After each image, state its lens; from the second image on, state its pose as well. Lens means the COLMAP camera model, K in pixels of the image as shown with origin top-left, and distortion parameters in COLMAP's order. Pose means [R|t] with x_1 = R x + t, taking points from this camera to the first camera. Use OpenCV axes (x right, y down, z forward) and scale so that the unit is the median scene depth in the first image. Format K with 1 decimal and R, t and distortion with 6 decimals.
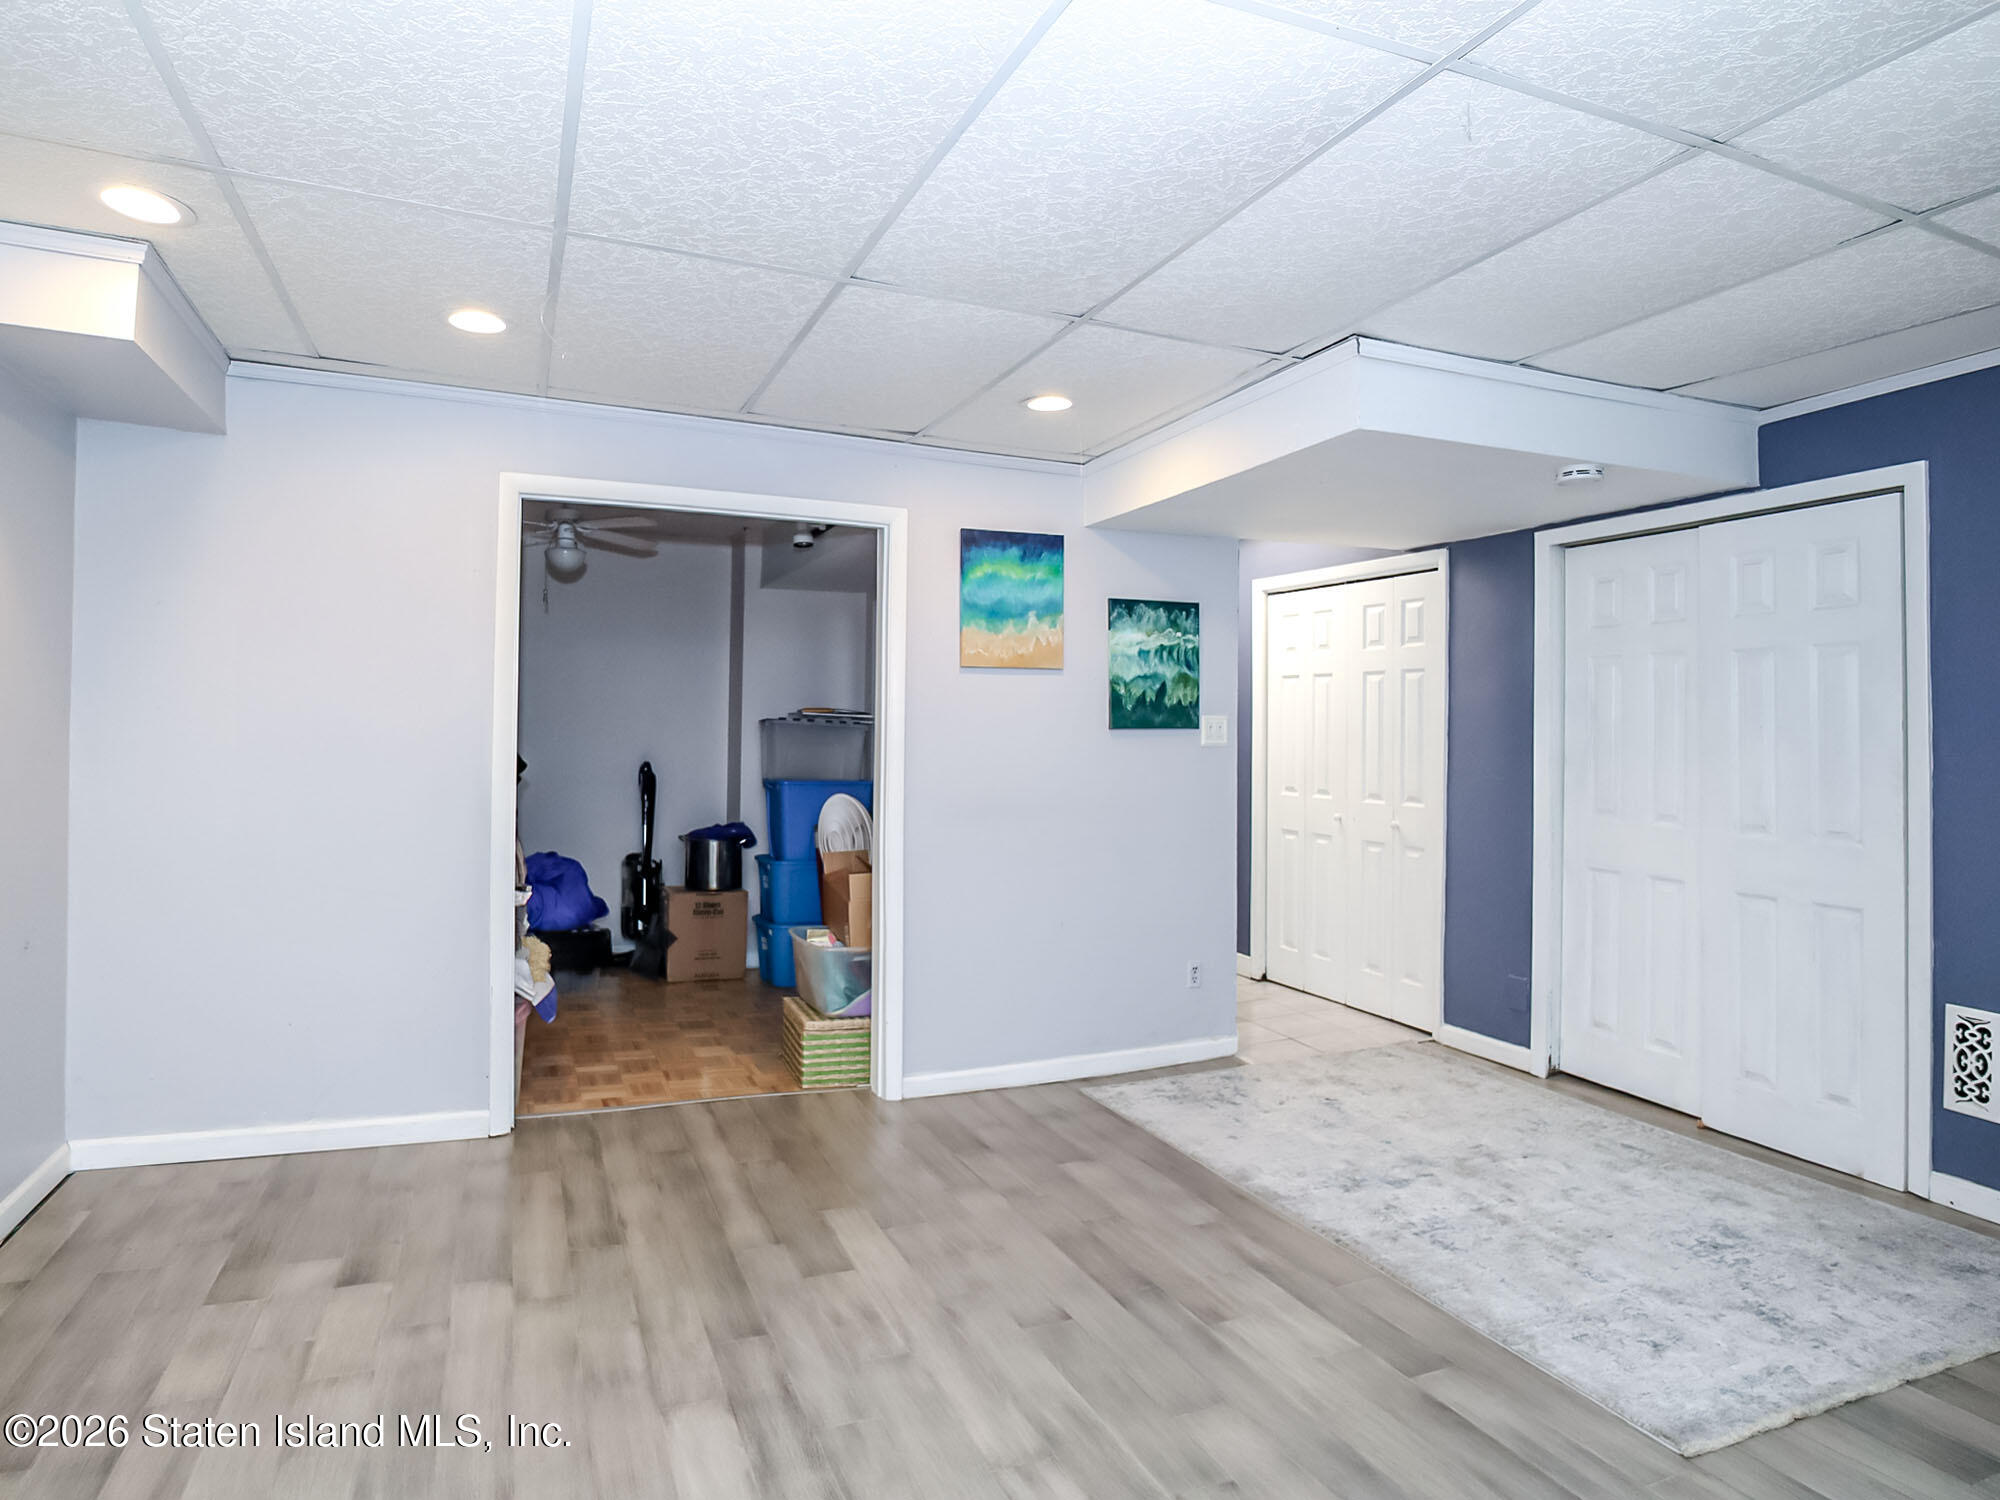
lens RADIAL K [[1143.3, 0, 1000.0], [0, 1143.3, 750.0], [0, 0, 1]] dist [-0.007995, -0.000268]
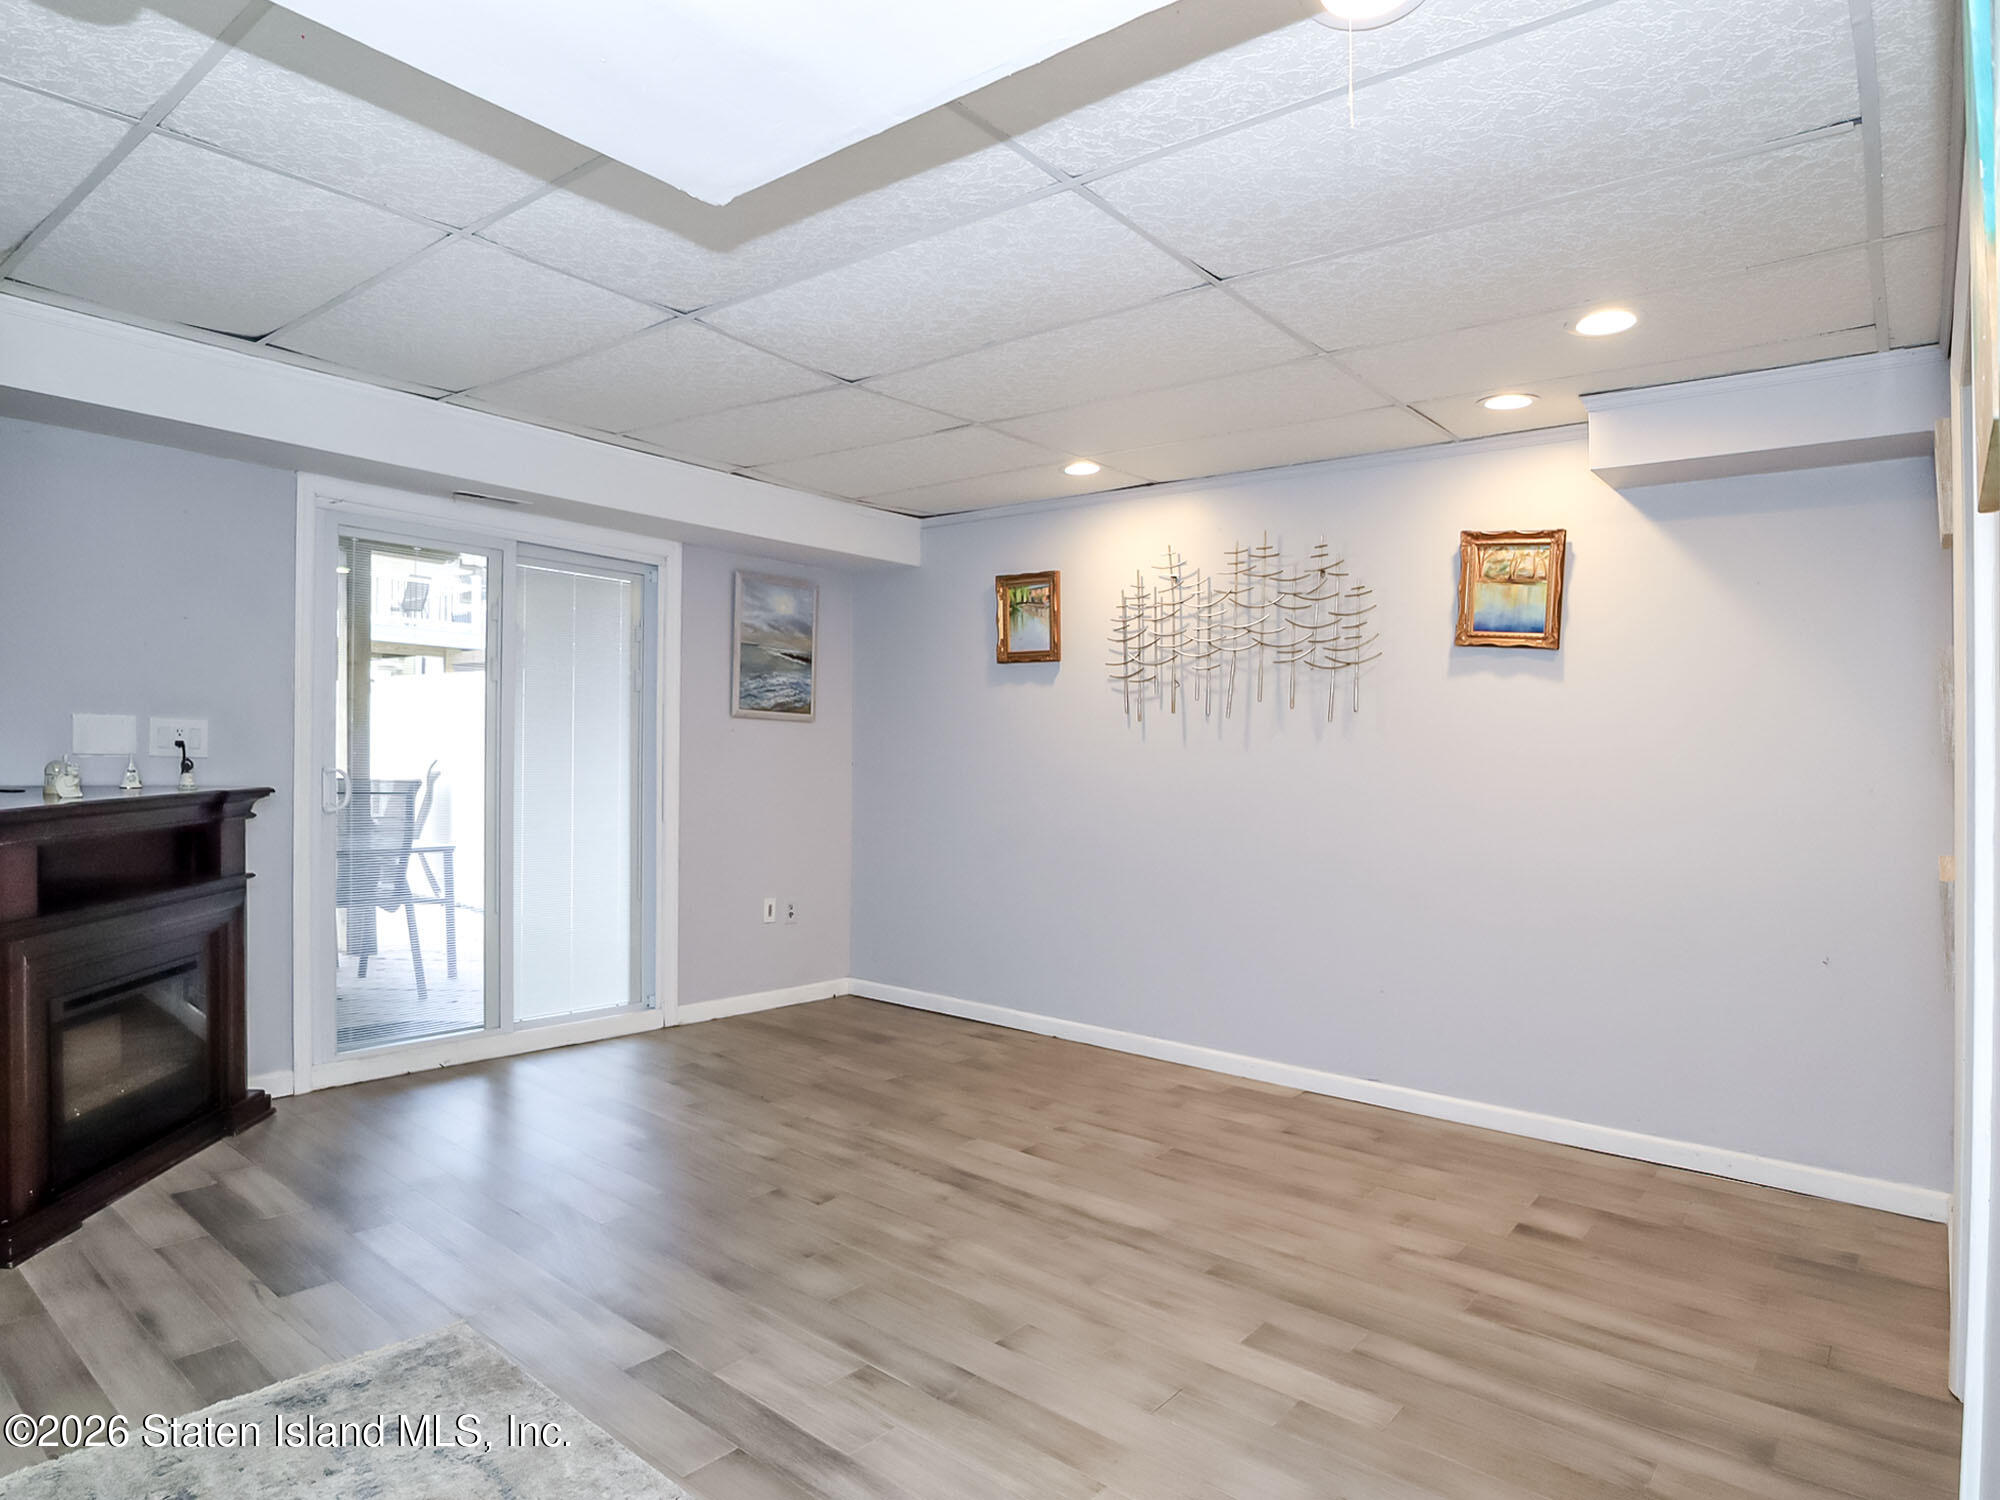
lens RADIAL K [[1143.3, 0, 1000.0], [0, 1143.3, 750.0], [0, 0, 1]] dist [-0.007995, -0.000268]
pose [[-0.875746, -0.034370, -0.481547, 0.276865], [-0.038702, 0.999250, -0.000938, -0.013559], [0.481218, 0.017815, -0.876420, 0.921916]]
